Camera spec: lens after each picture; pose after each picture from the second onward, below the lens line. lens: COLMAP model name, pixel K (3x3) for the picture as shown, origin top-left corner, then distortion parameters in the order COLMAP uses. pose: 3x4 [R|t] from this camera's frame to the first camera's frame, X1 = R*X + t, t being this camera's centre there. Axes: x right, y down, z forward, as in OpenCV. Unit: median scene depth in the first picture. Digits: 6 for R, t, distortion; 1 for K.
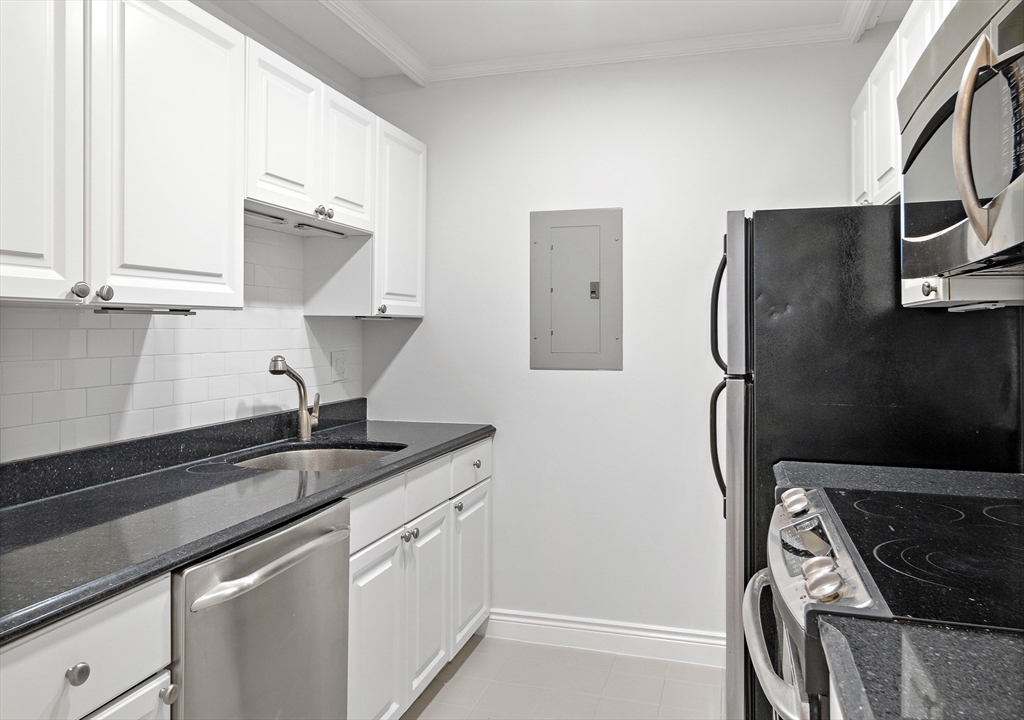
lens RADIAL K [[752.7, 0, 512.5], [0, 752.7, 358.2], [0, 0, 1]] dist [-0.001702, 0.051610]
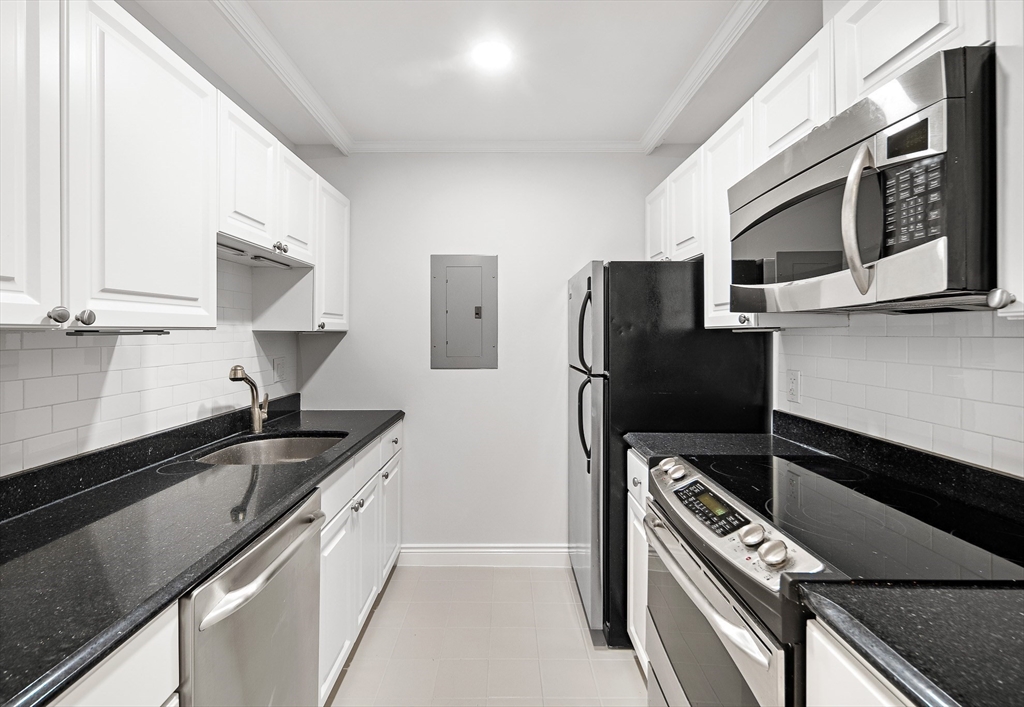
lens RADIAL K [[486.4, 0, 512.0], [0, 486.4, 353.5], [0, 0, 1]] dist [0.010924, -0.000618]
pose [[0.960109, -0.011471, 0.279390, -0.114490], [0.010508, 0.999933, 0.004945, -0.022835], [-0.279428, -0.001812, 0.960165, 0.139624]]
